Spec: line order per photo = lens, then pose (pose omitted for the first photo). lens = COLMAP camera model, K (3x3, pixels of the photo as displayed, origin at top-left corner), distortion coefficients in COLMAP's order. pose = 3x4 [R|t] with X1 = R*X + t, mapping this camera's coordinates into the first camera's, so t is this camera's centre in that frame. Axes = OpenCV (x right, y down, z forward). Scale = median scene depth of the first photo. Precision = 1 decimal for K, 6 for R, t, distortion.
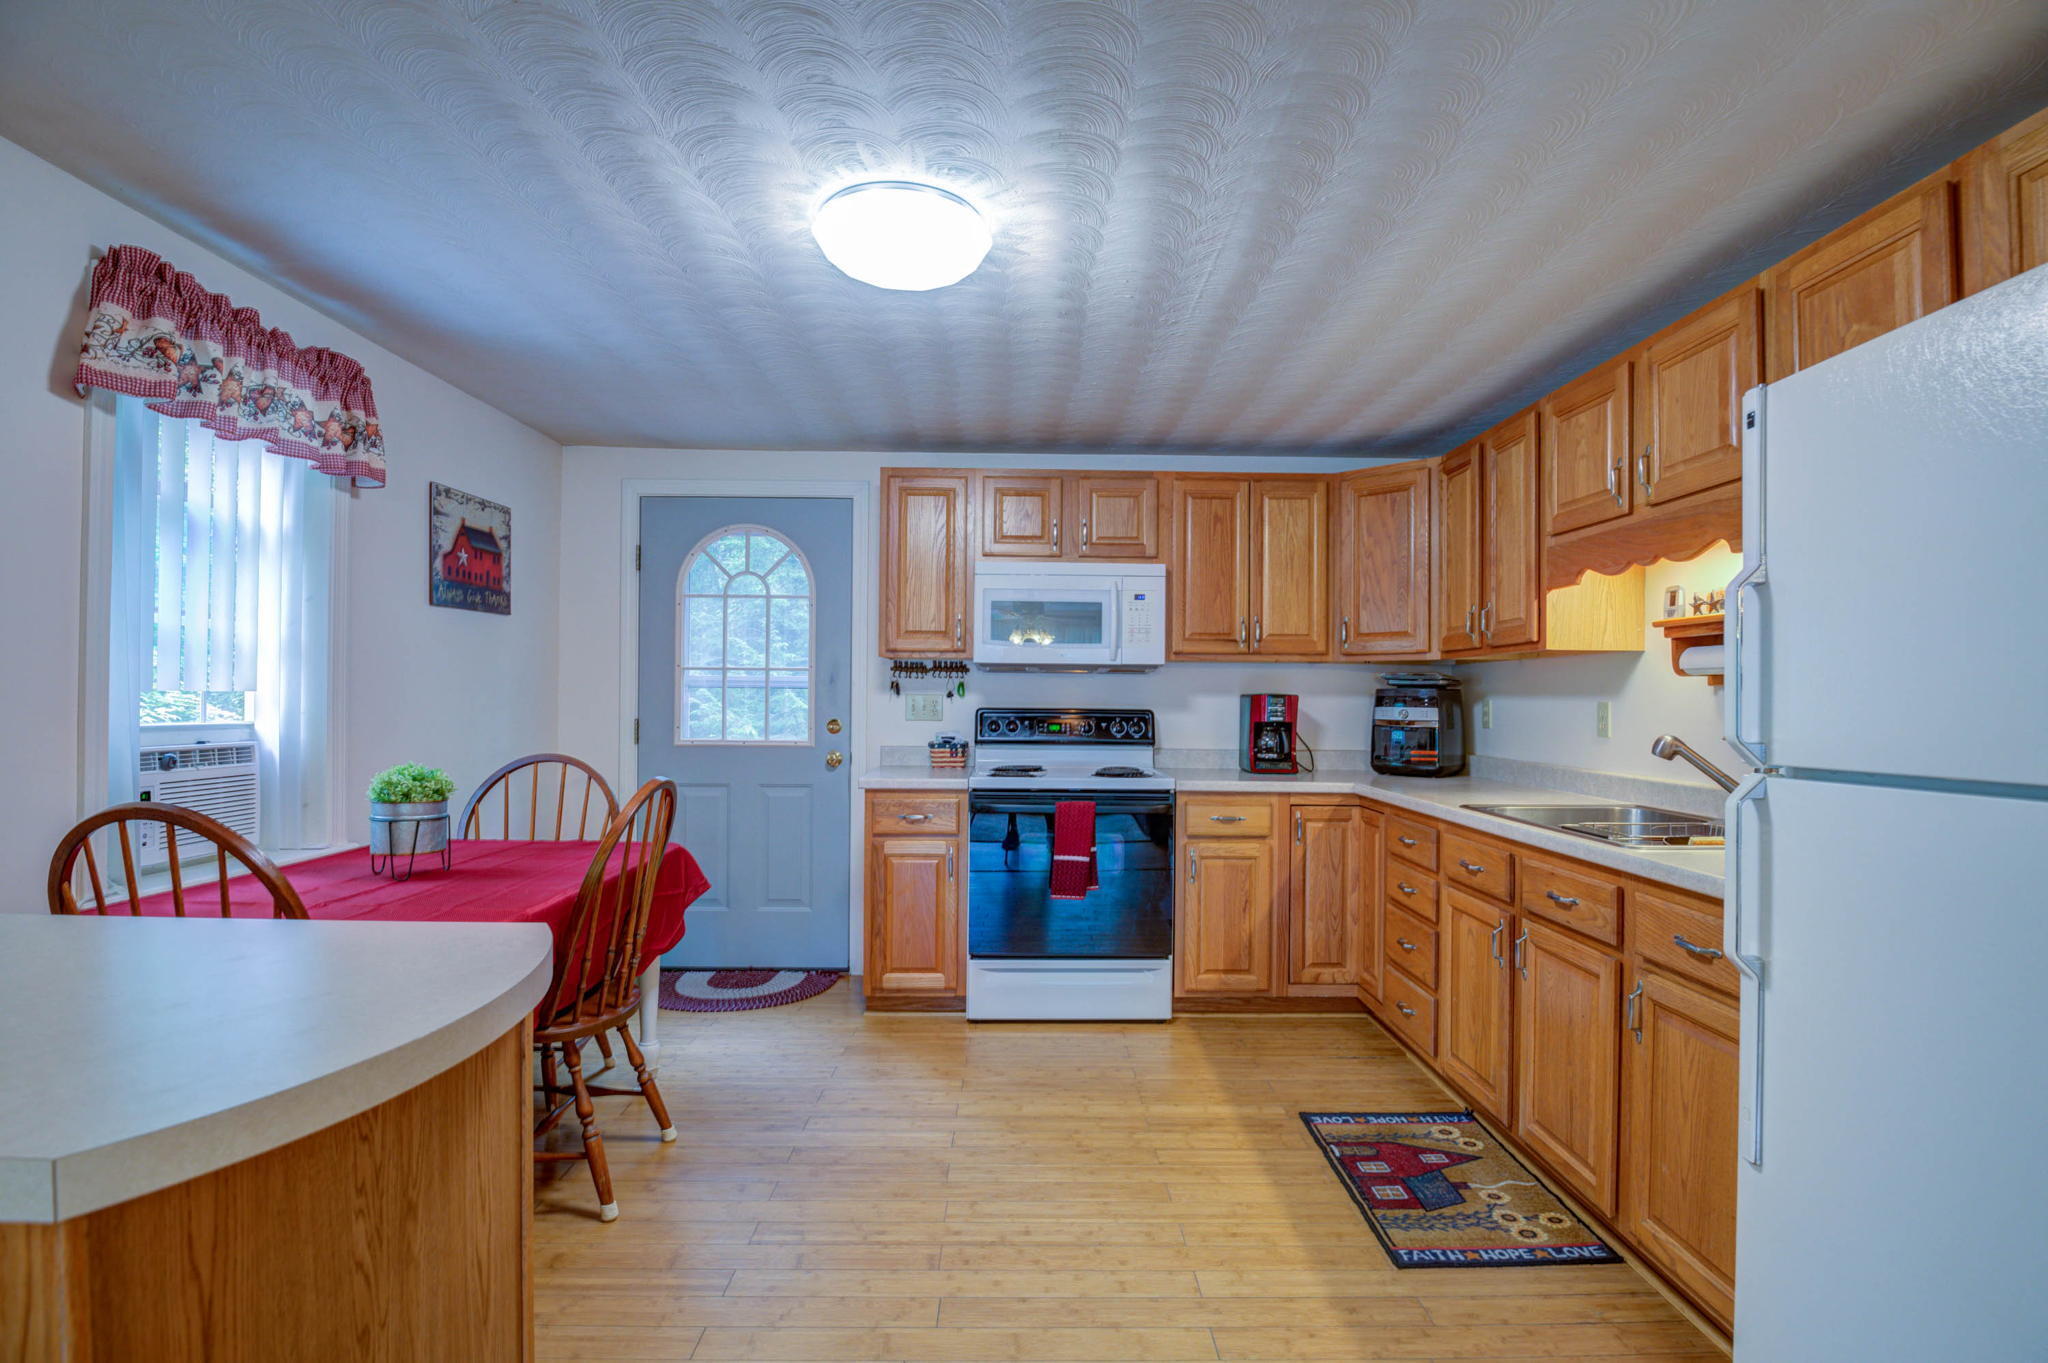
lens RADIAL K [[1044.6, 0, 1029.2], [0, 1044.6, 681.9], [0, 0, 1]] dist [-0.019589, -0.003773]
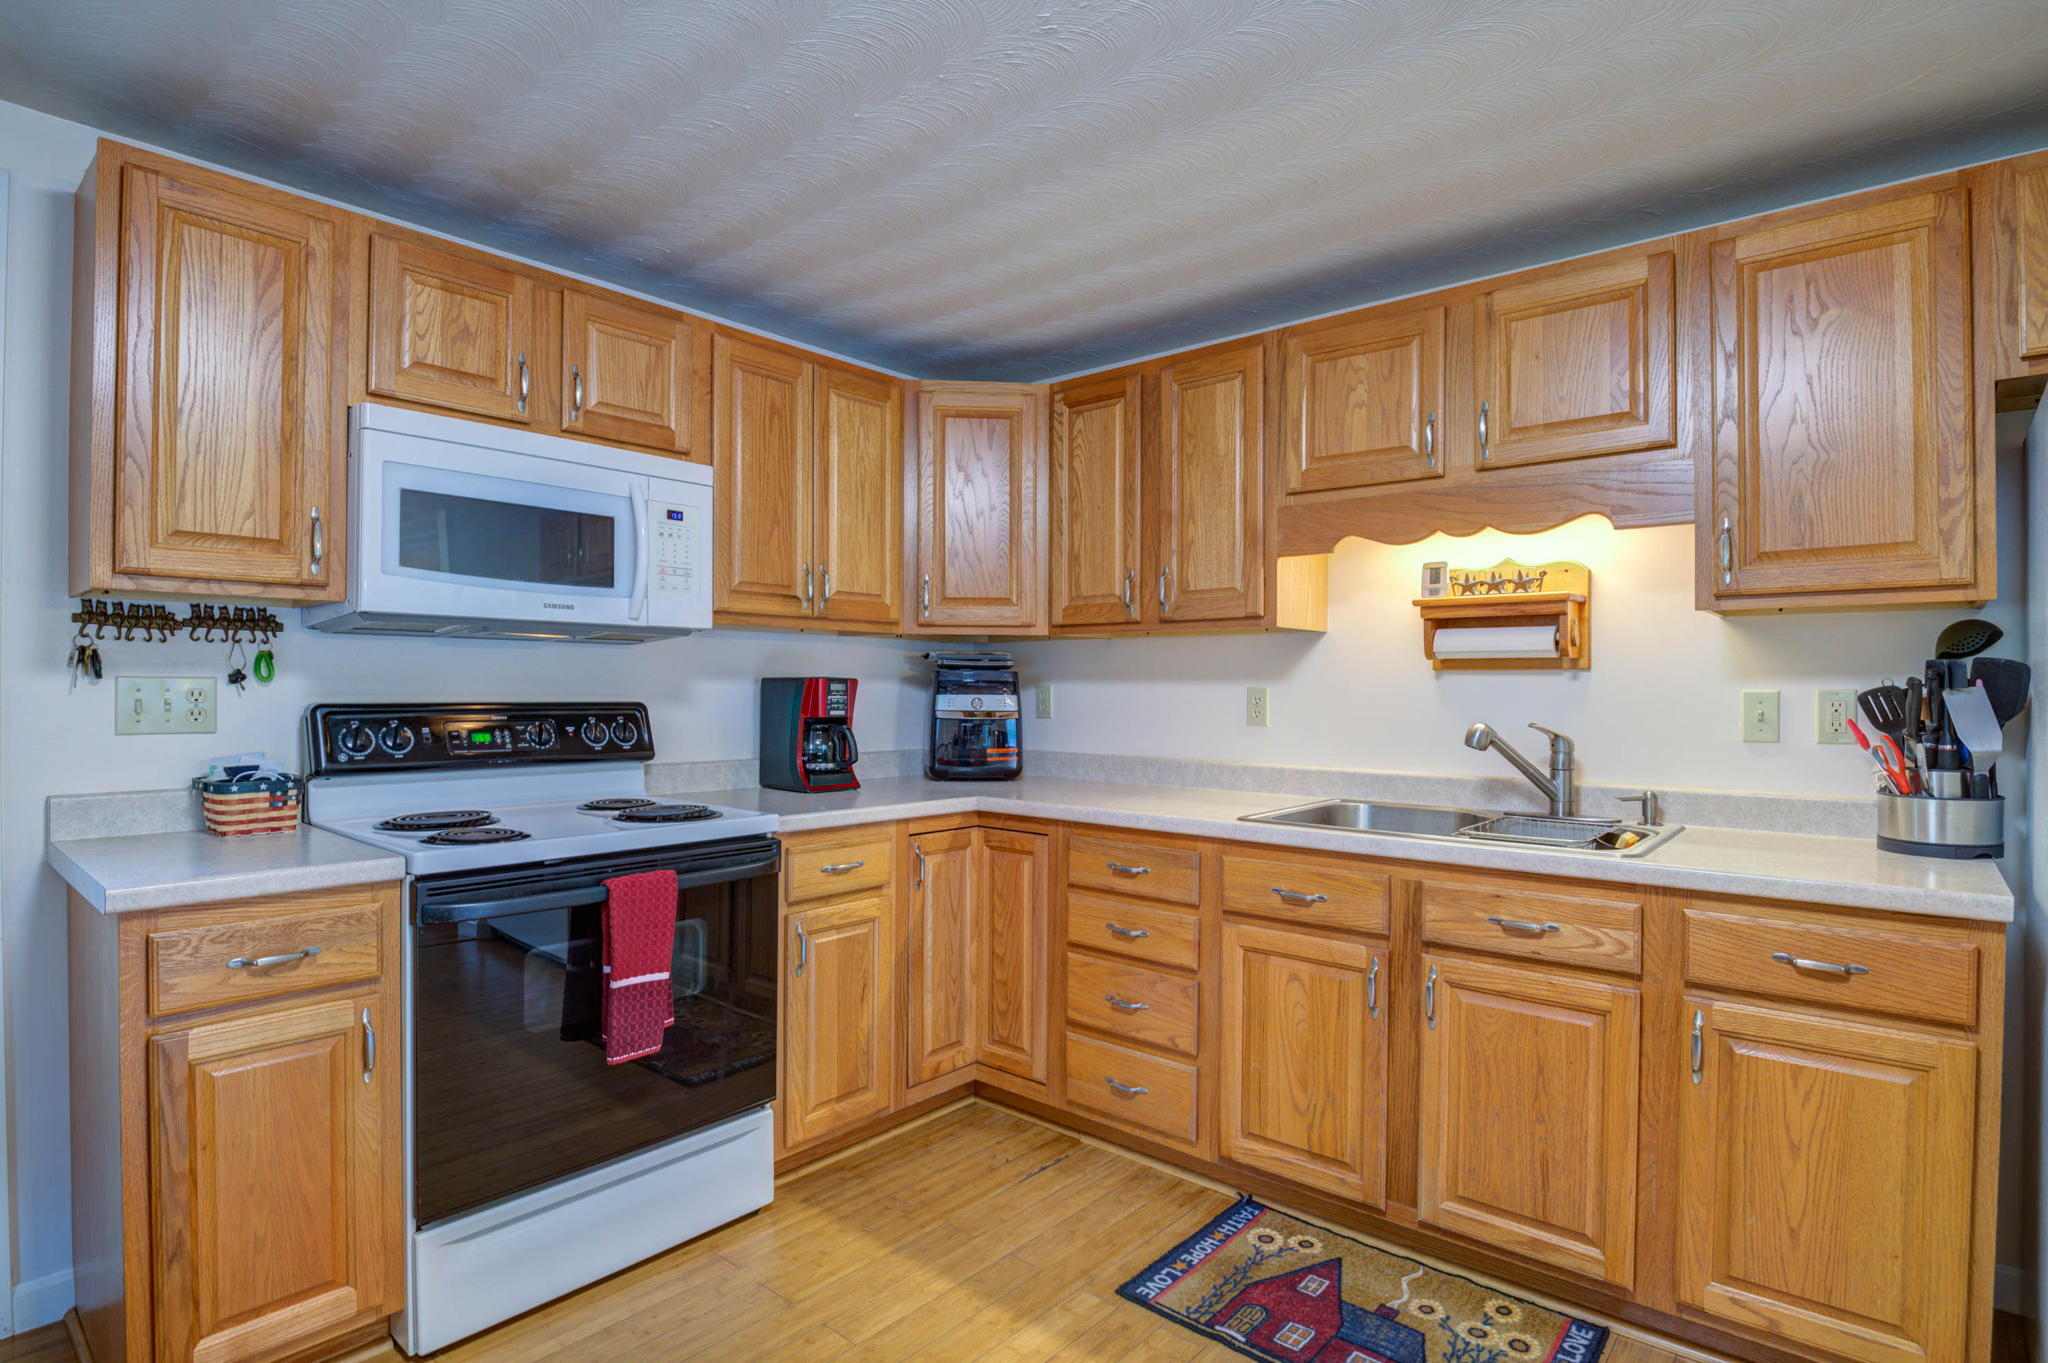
lens RADIAL K [[1044.6, 0, 1025.5], [0, 1044.6, 687.1], [0, 0, 1]] dist [-0.019589, -0.003773]
pose [[0.642639, -0.004437, 0.766156, -0.237657], [-0.011042, 0.999826, 0.015052, 0.006560], [-0.766089, -0.018133, 0.642478, 0.489961]]
